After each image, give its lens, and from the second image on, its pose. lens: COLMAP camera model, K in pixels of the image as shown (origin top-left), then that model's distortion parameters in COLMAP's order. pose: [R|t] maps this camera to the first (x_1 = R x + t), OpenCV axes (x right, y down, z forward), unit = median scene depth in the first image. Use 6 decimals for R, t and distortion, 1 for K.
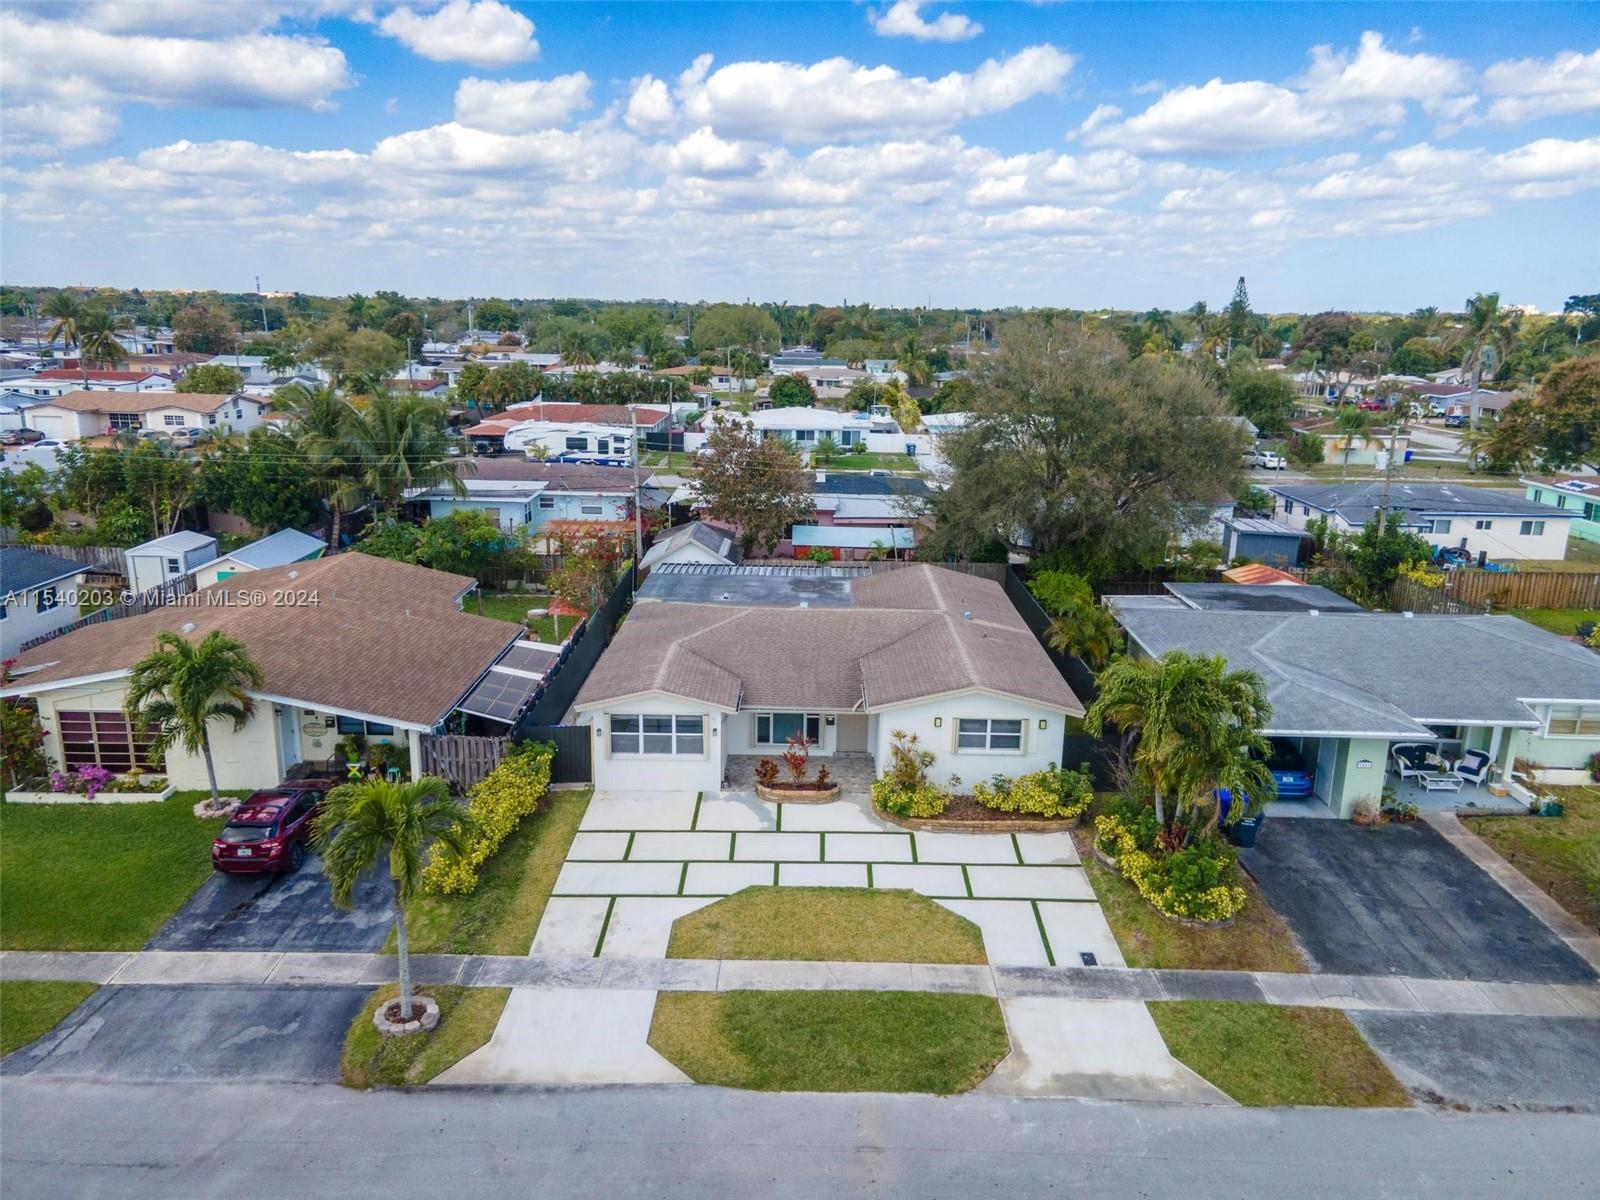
lens RADIAL K [[1161.2, 0, 803.7], [0, 1161.2, 590.5], [0, 0, 1]] dist [0.027326, 0.032393]
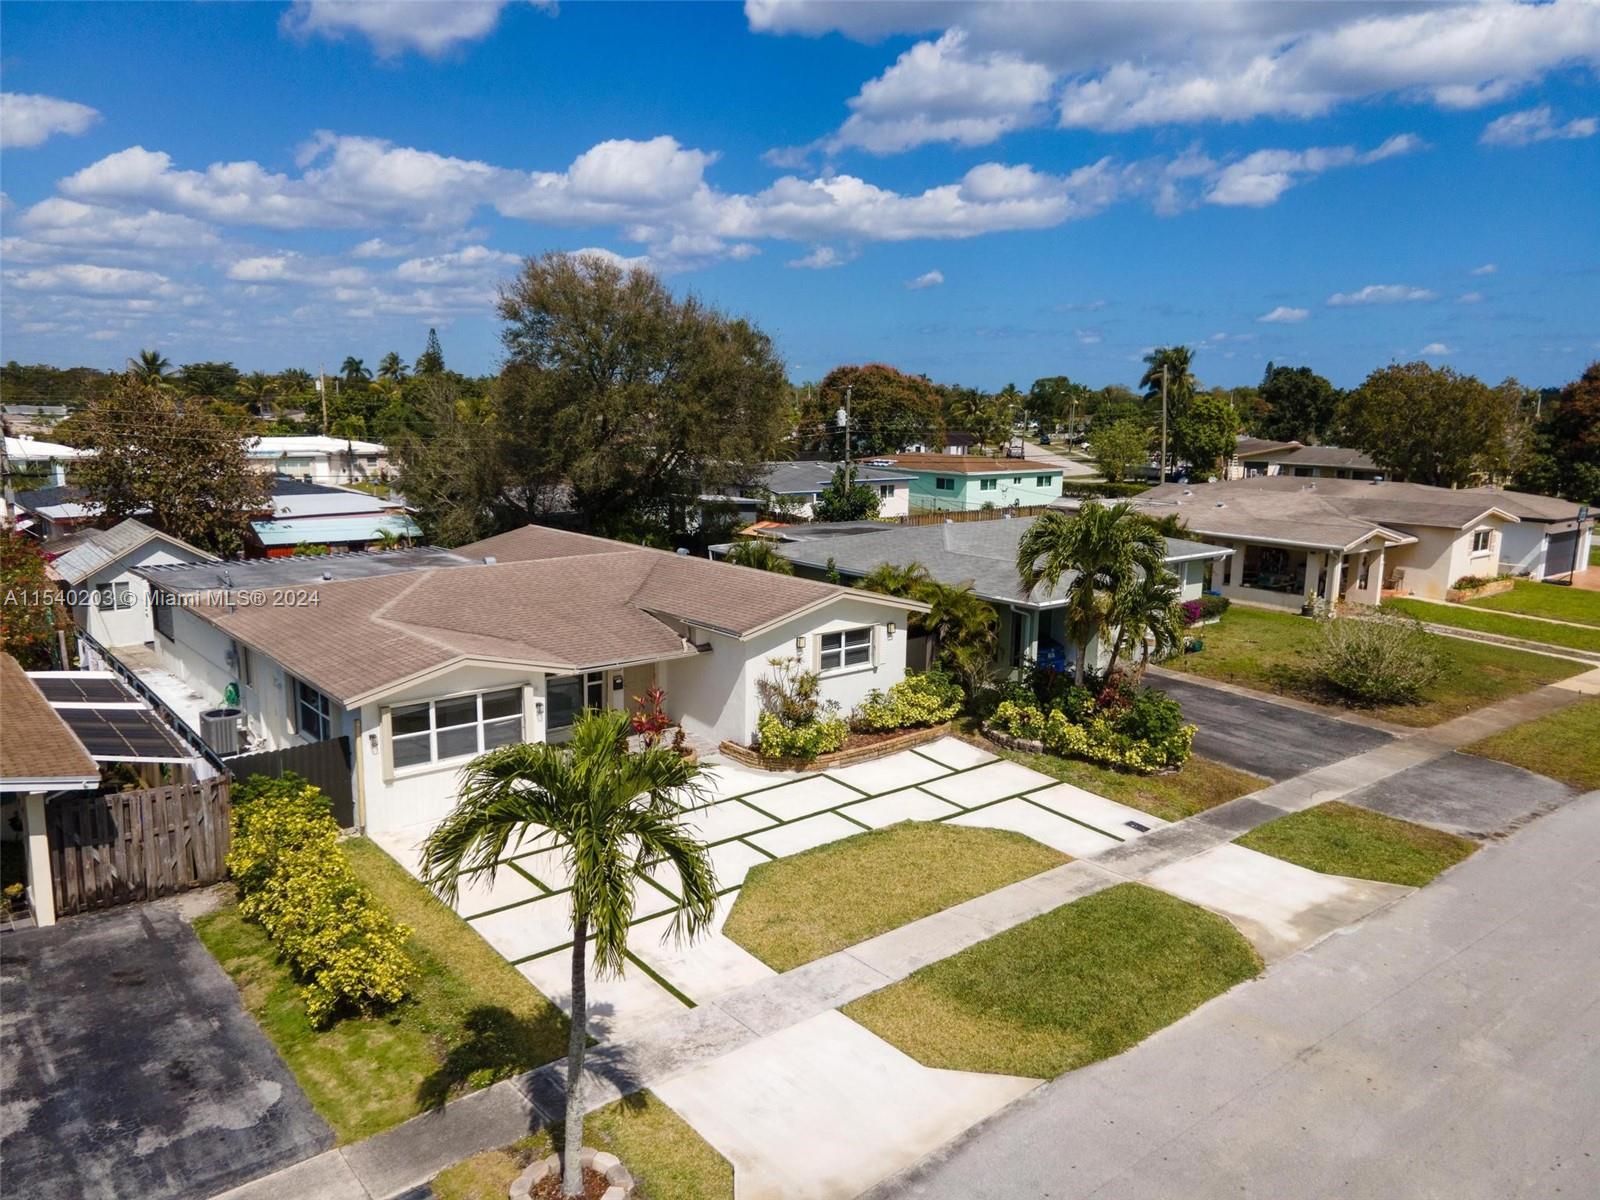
lens RADIAL K [[1161.2, 0, 798.9], [0, 1161.2, 587.1], [0, 0, 1]] dist [0.027326, 0.032393]
pose [[0.767195, -0.110185, 0.631879, -0.505481], [0.148839, 0.988827, -0.008284, 0.102029], [-0.623906, 0.100404, 0.775023, 0.447904]]
